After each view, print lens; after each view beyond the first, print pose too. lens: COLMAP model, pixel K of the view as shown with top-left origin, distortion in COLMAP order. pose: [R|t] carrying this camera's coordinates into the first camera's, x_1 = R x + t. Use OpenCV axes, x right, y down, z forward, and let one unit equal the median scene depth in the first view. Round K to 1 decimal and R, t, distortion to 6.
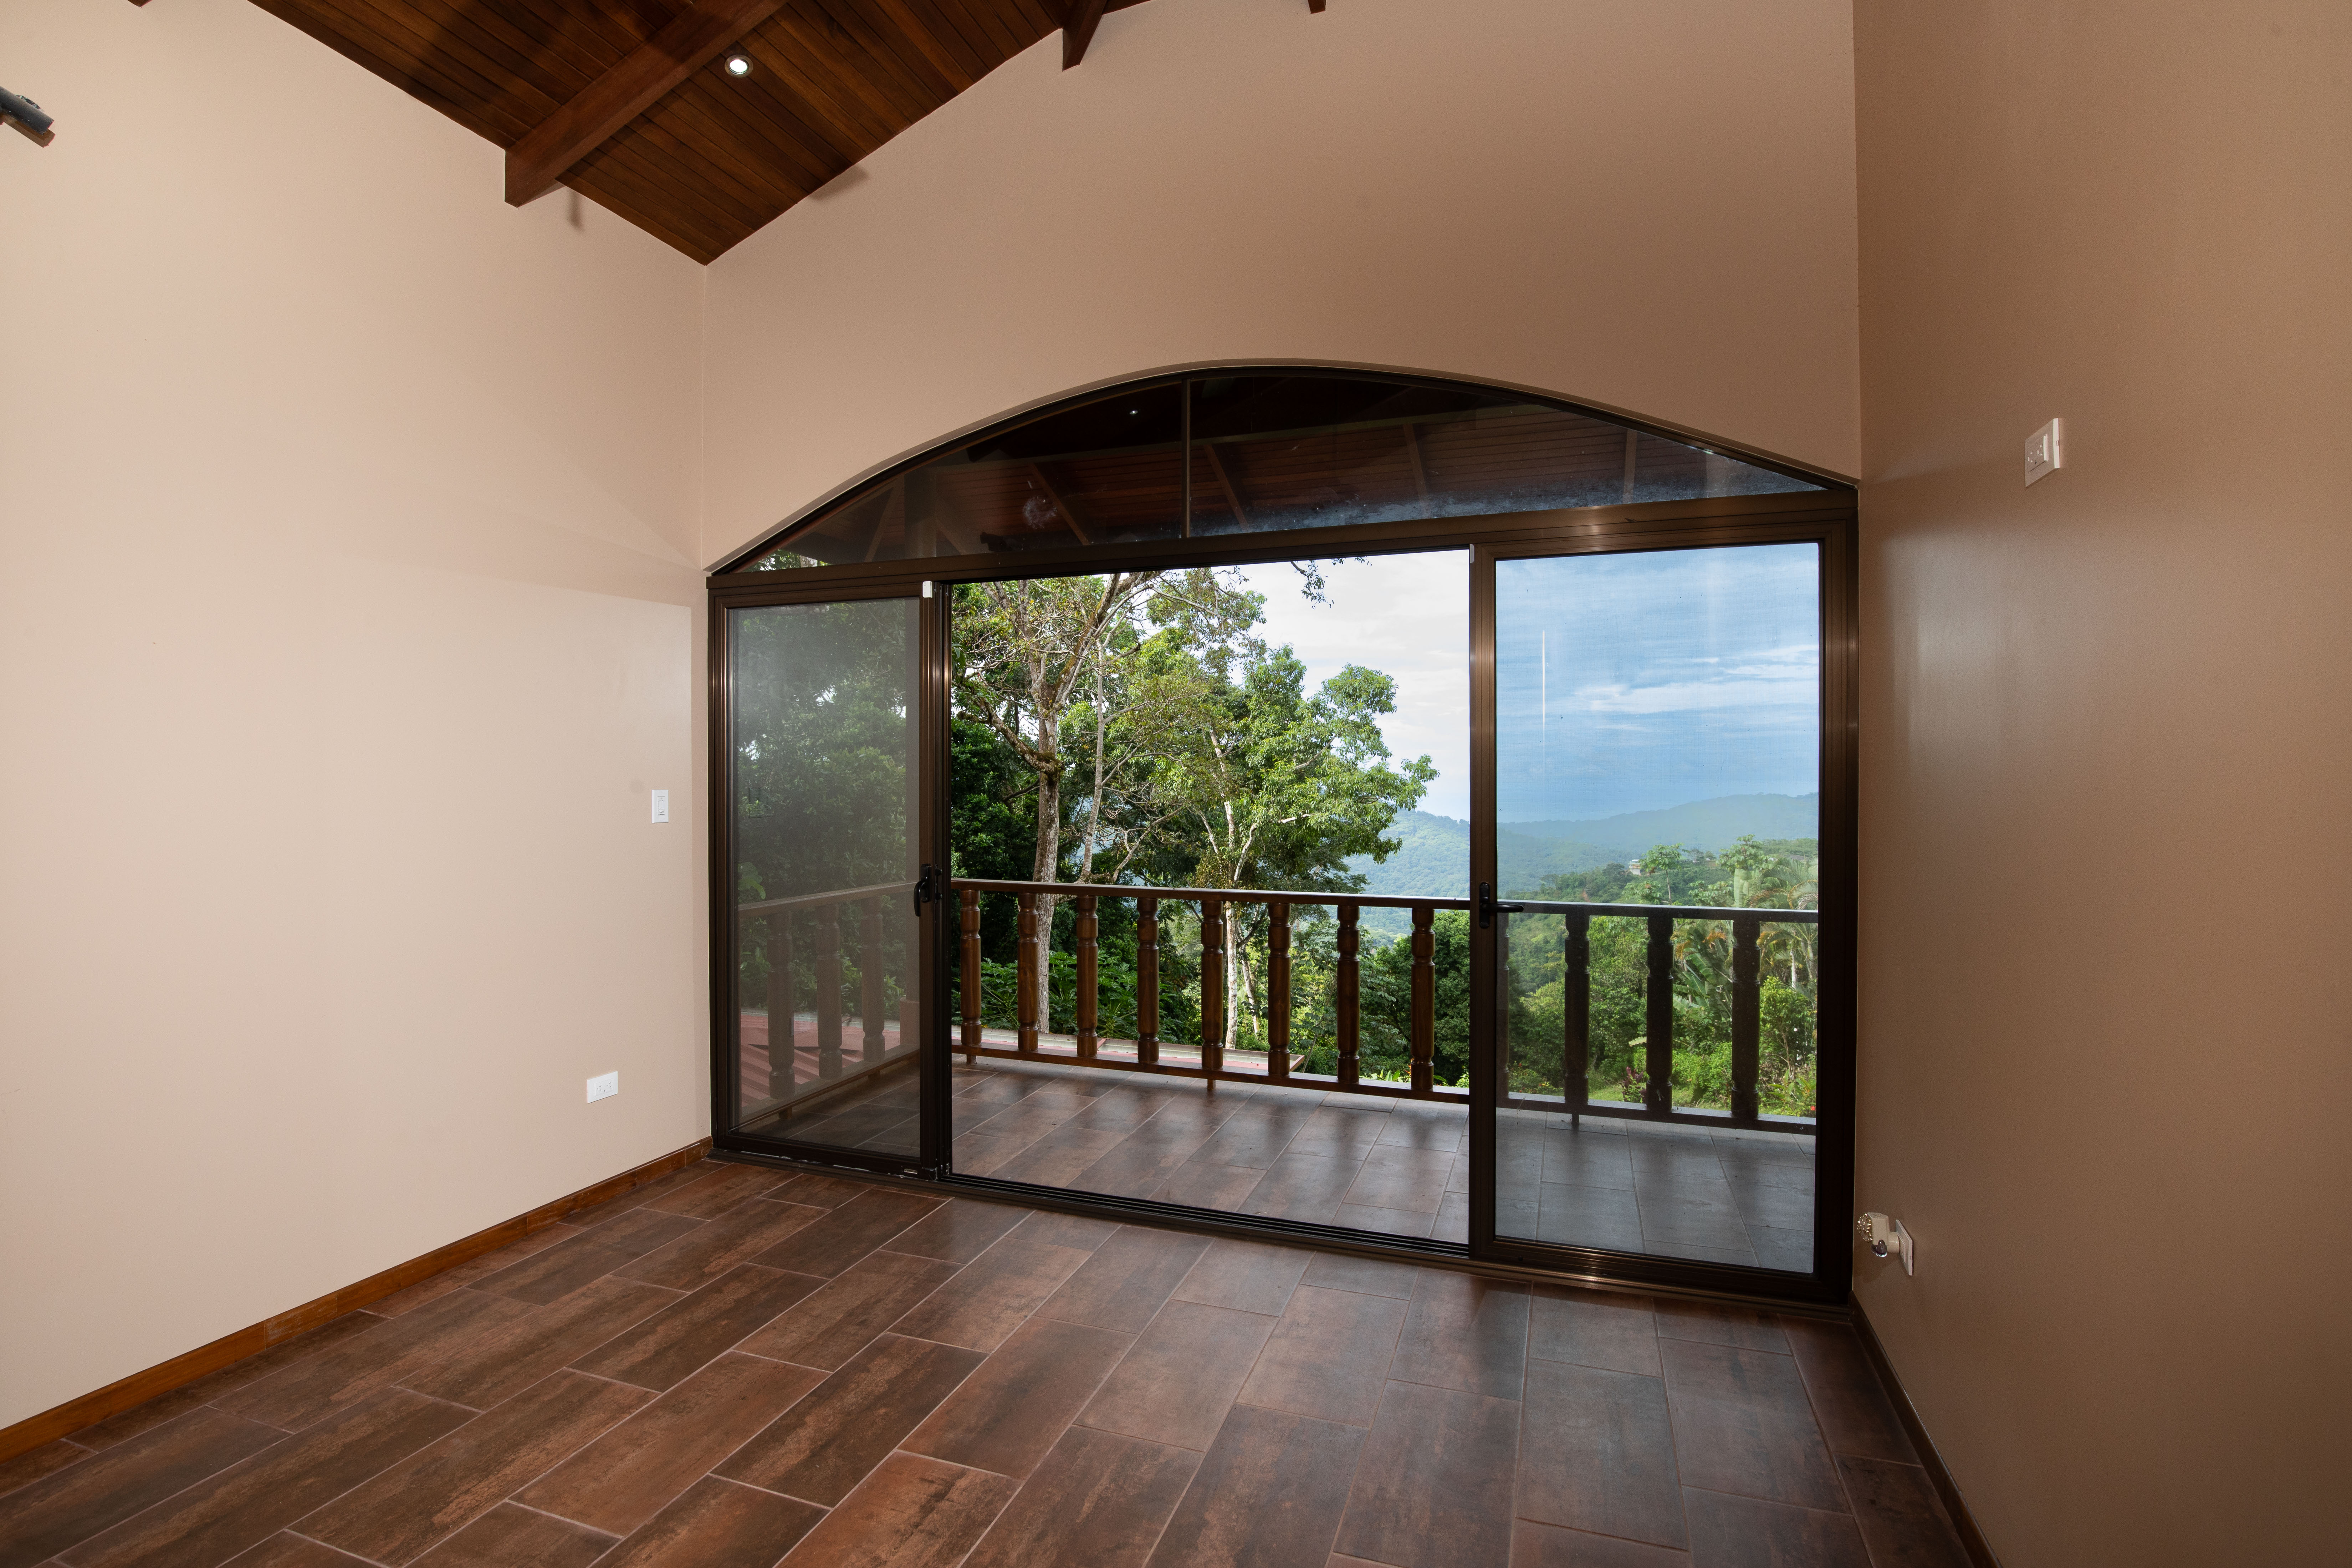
lens RADIAL K [[1088.7, 0, 1185.5], [0, 1088.7, 781.3], [0, 0, 1]] dist [-0.039352, 0.008923]
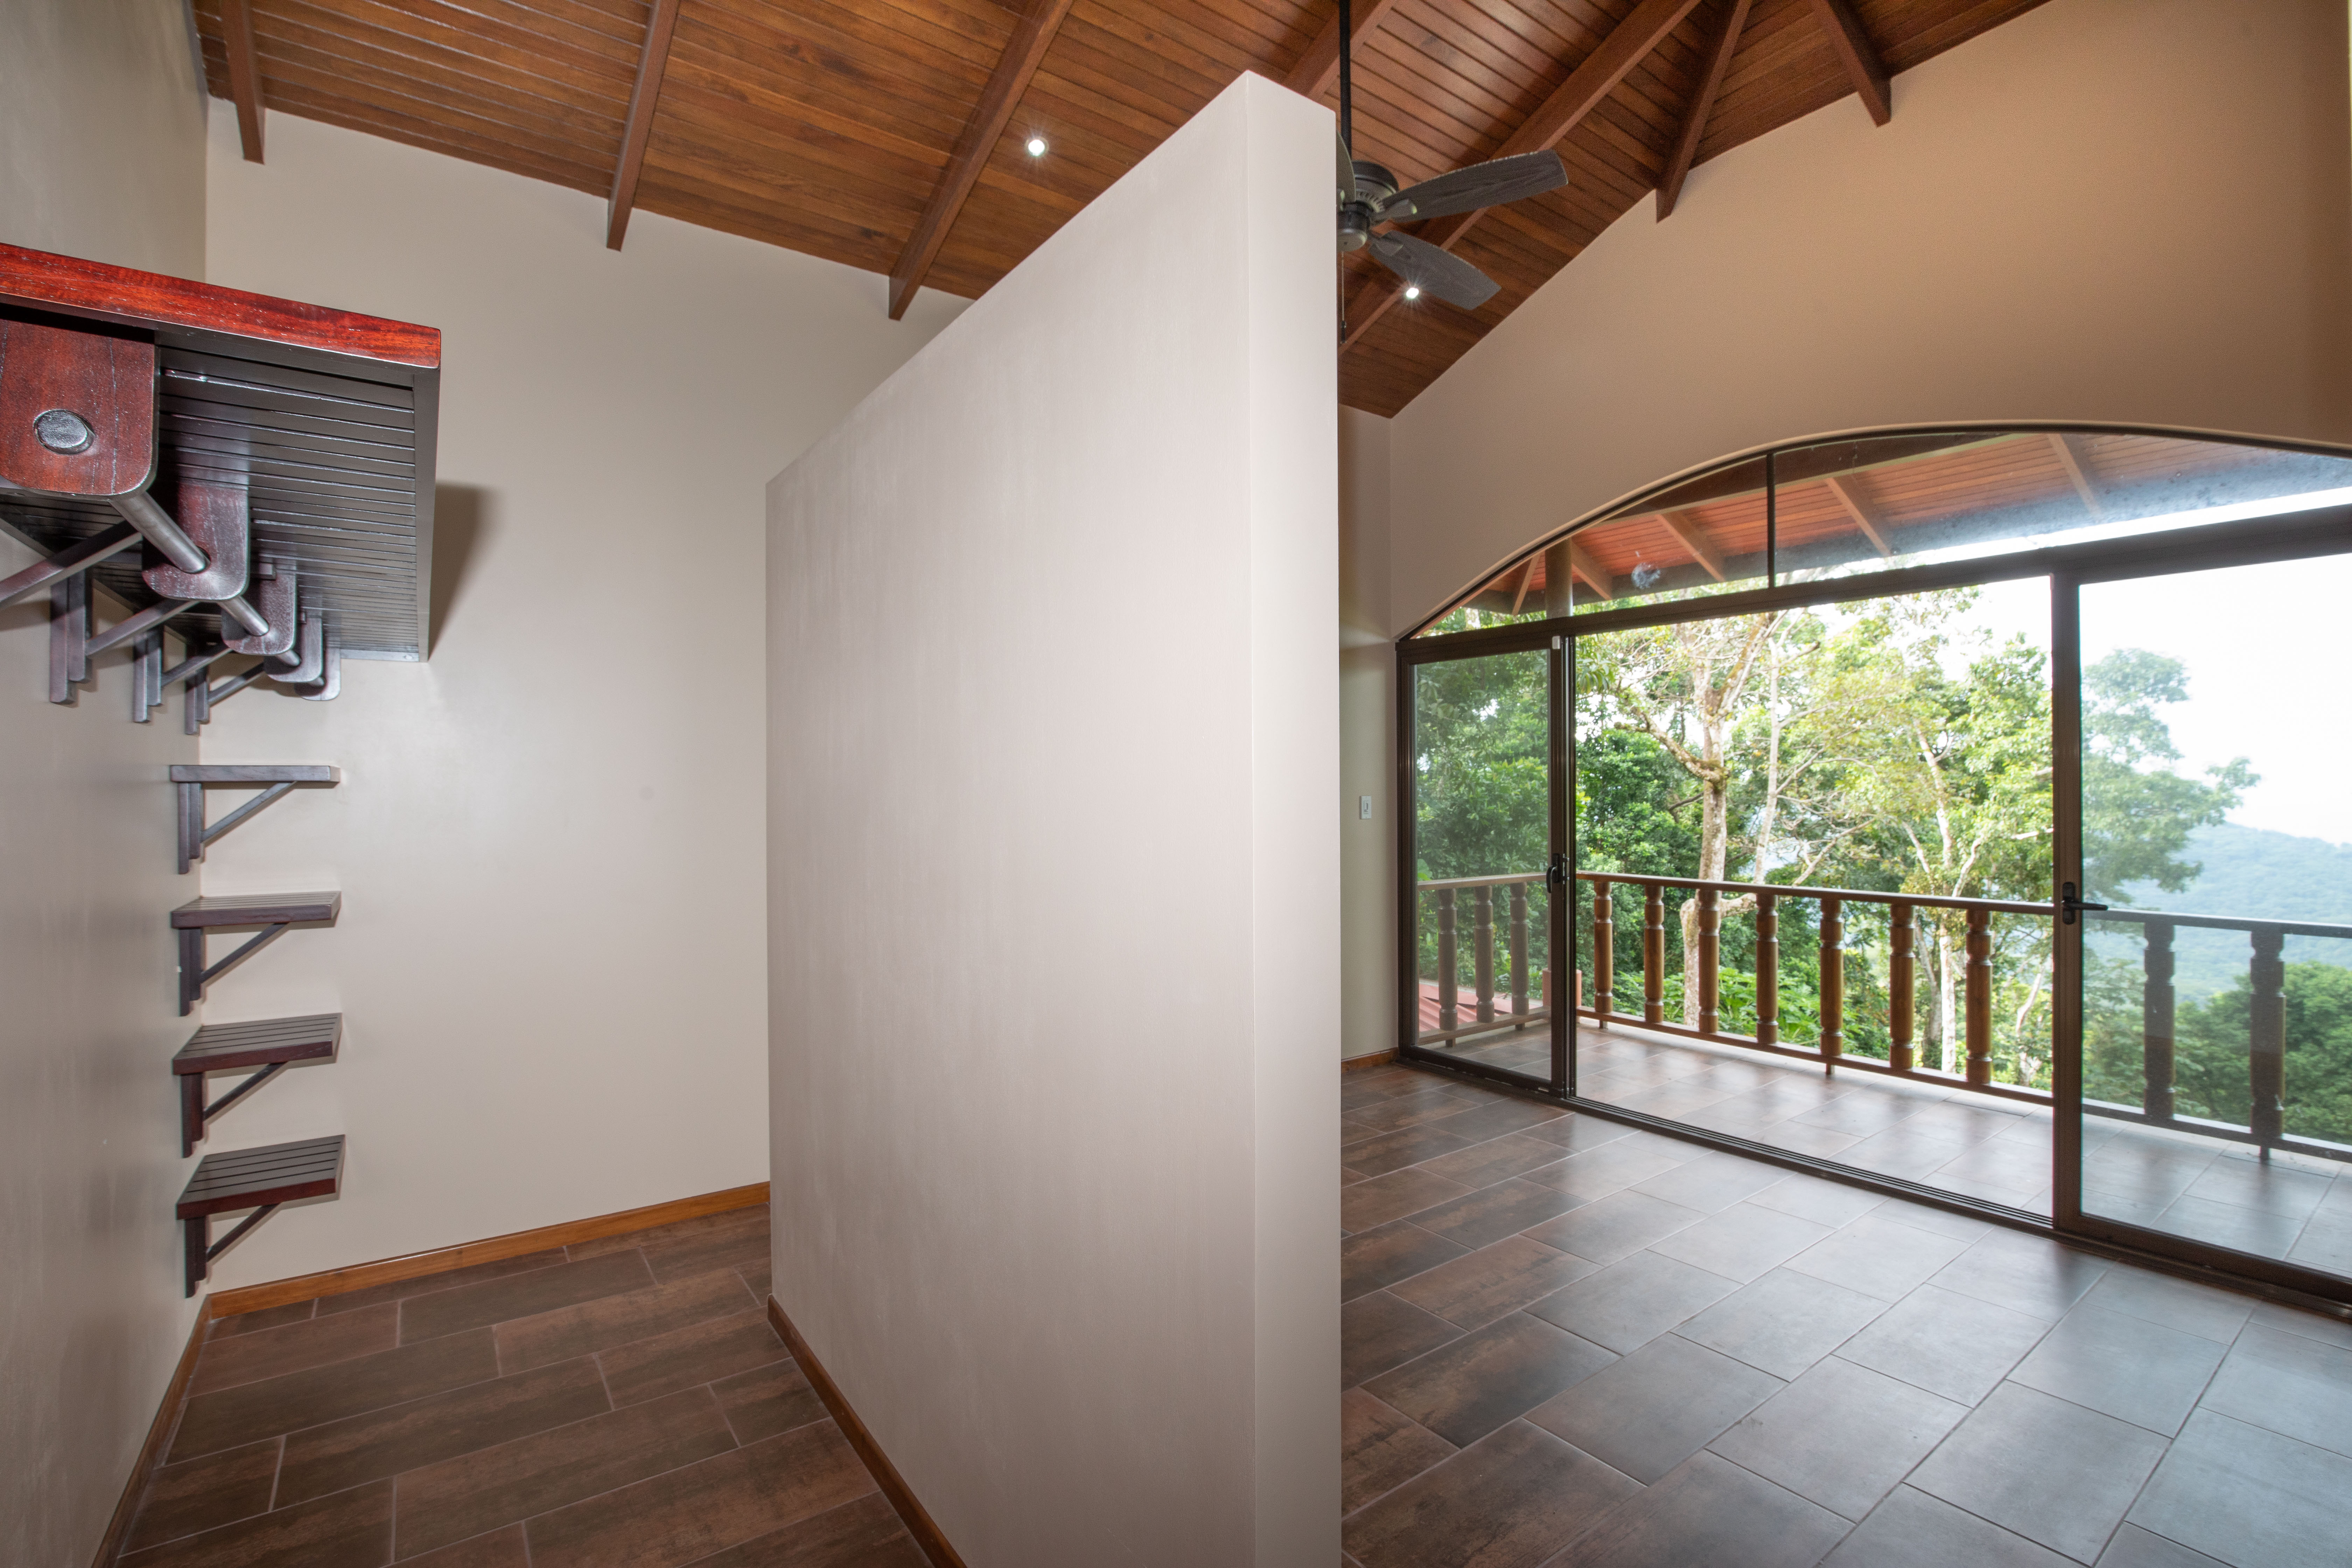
lens RADIAL K [[1072.7, 0, 1184.8], [0, 1072.7, 782.1], [0, 0, 1]] dist [-0.039310, 0.009068]
pose [[0.826265, -0.005024, -0.563259, 0.043268], [0.000758, 0.999969, -0.007807, -0.000027], [0.563281, 0.006024, 0.826243, -0.116667]]
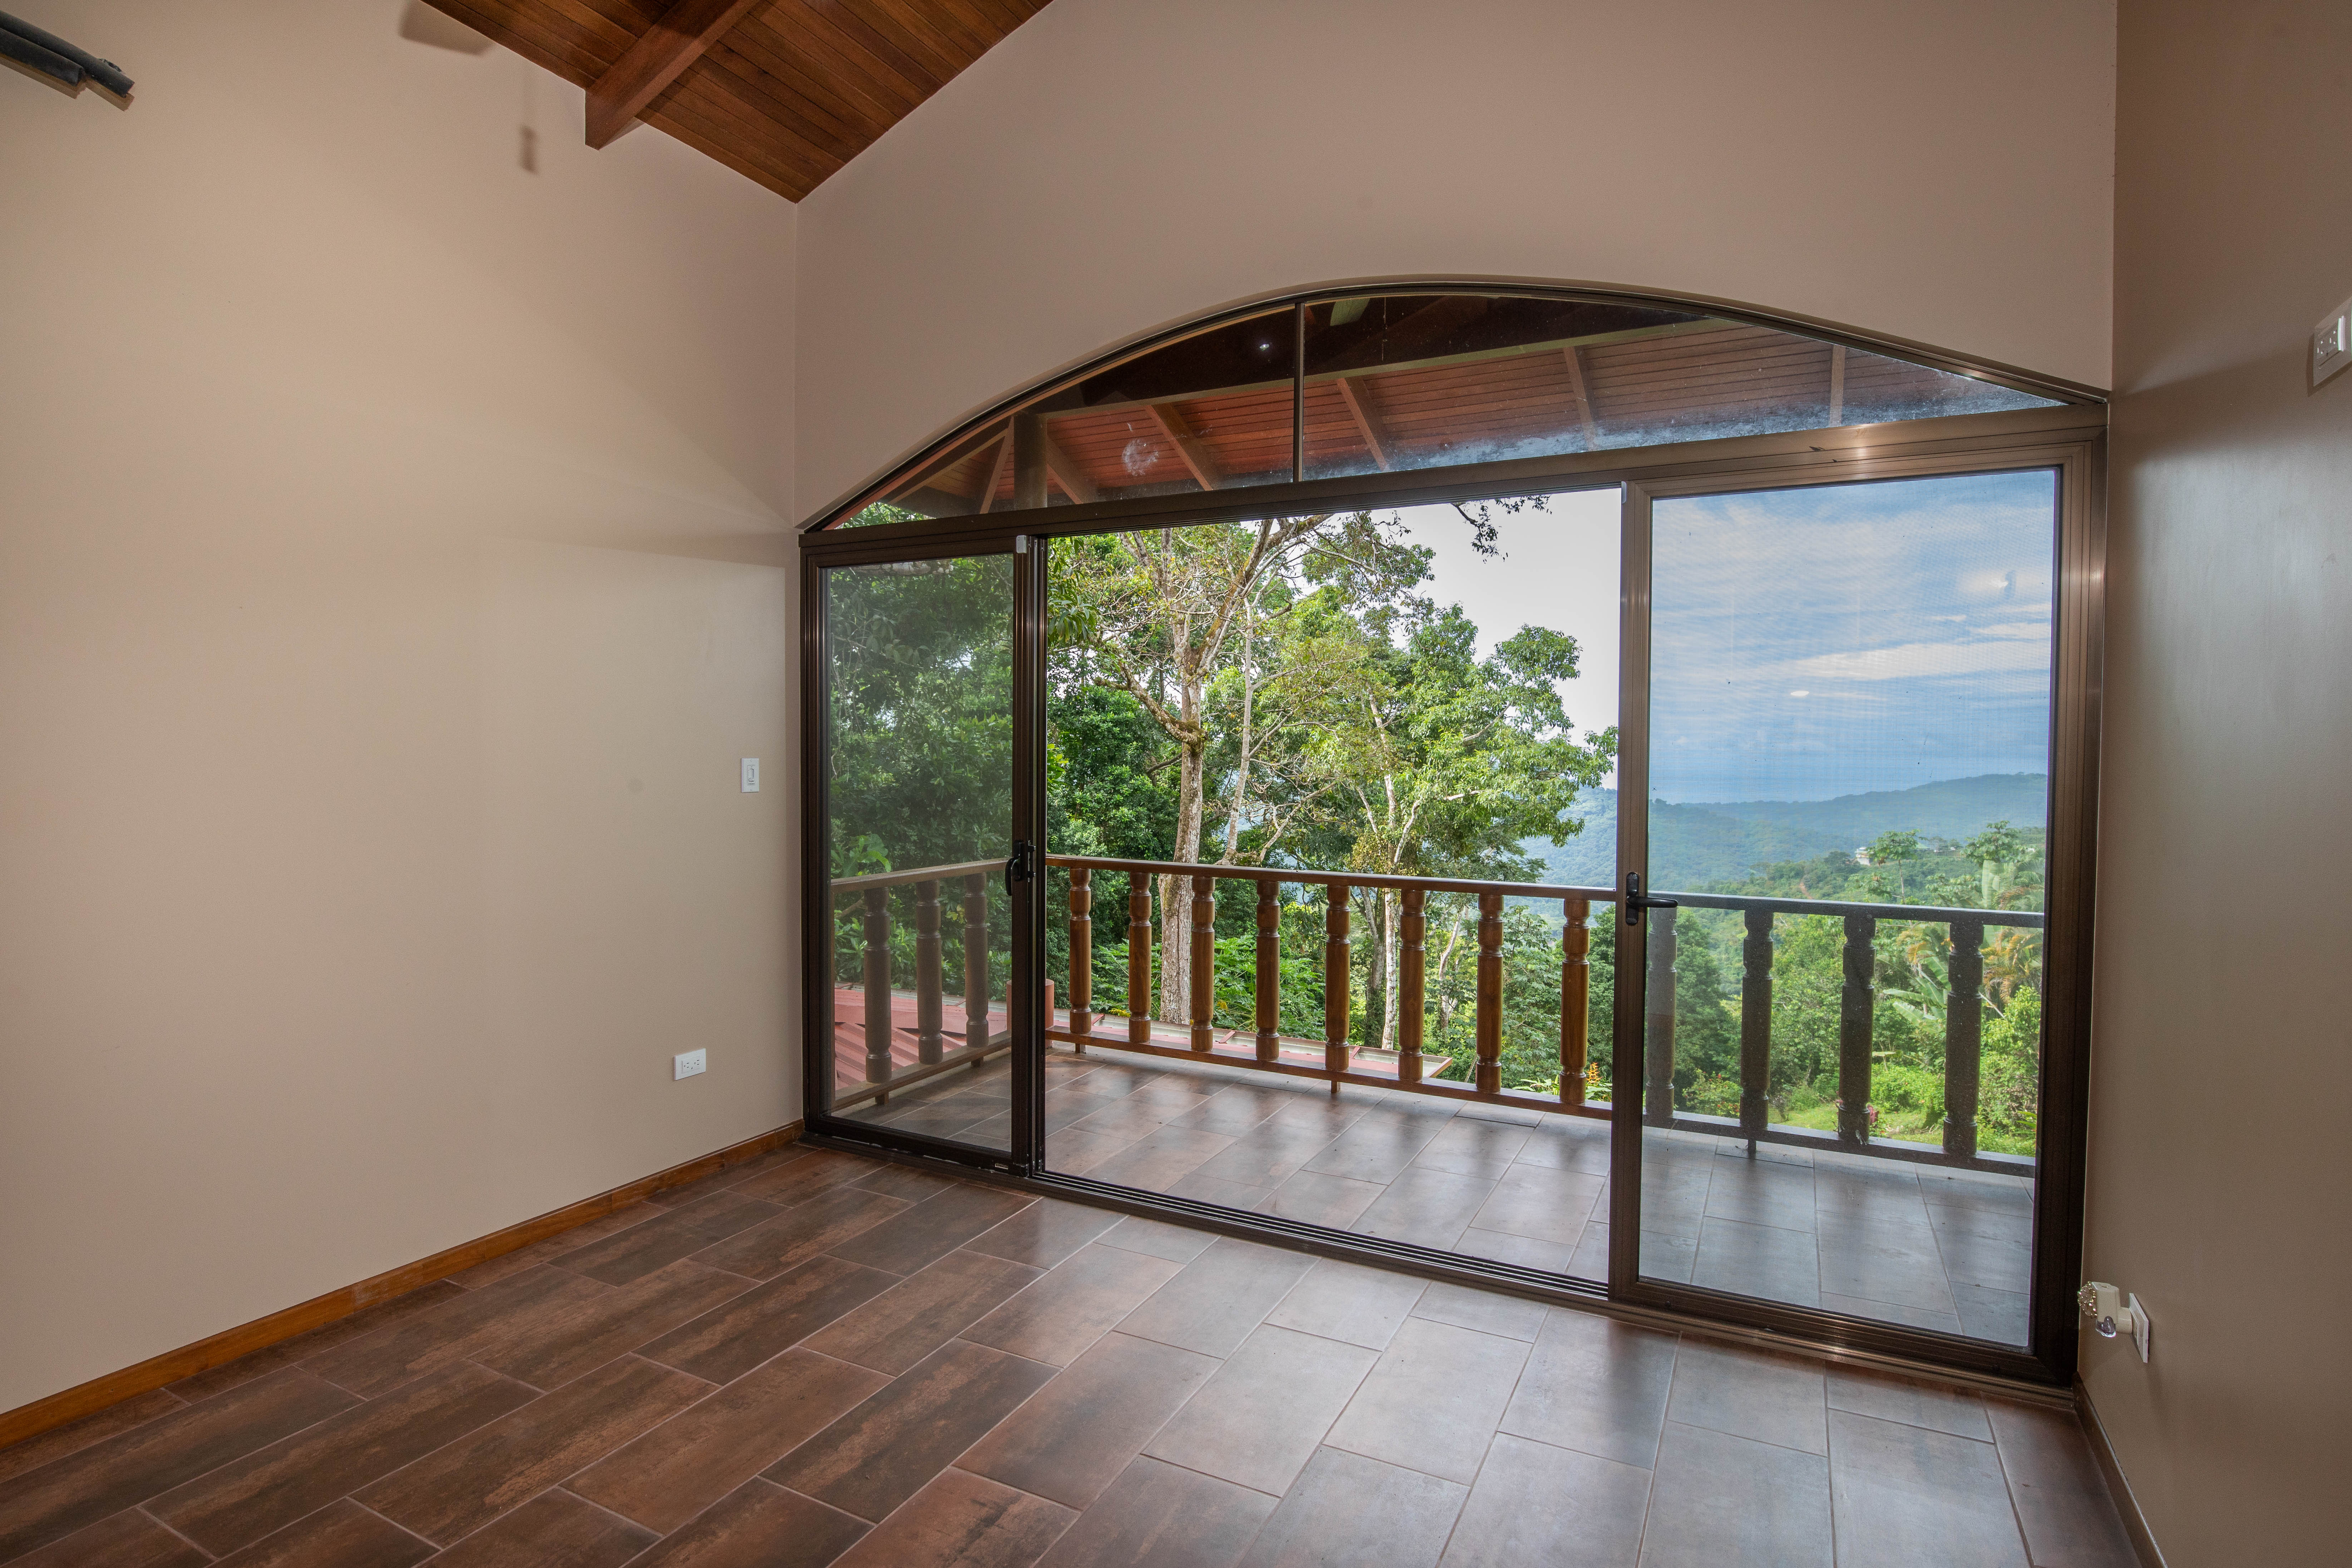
lens RADIAL K [[1173.3, 0, 1190.6], [0, 1173.3, 780.8], [0, 0, 1]] dist [-0.032528, 0.007529]
pose [[0.991156, 0.010634, -0.132279, 0.015091], [-0.007499, 0.999680, 0.024177, -0.000082], [0.132493, -0.022971, 0.990918, 0.008889]]
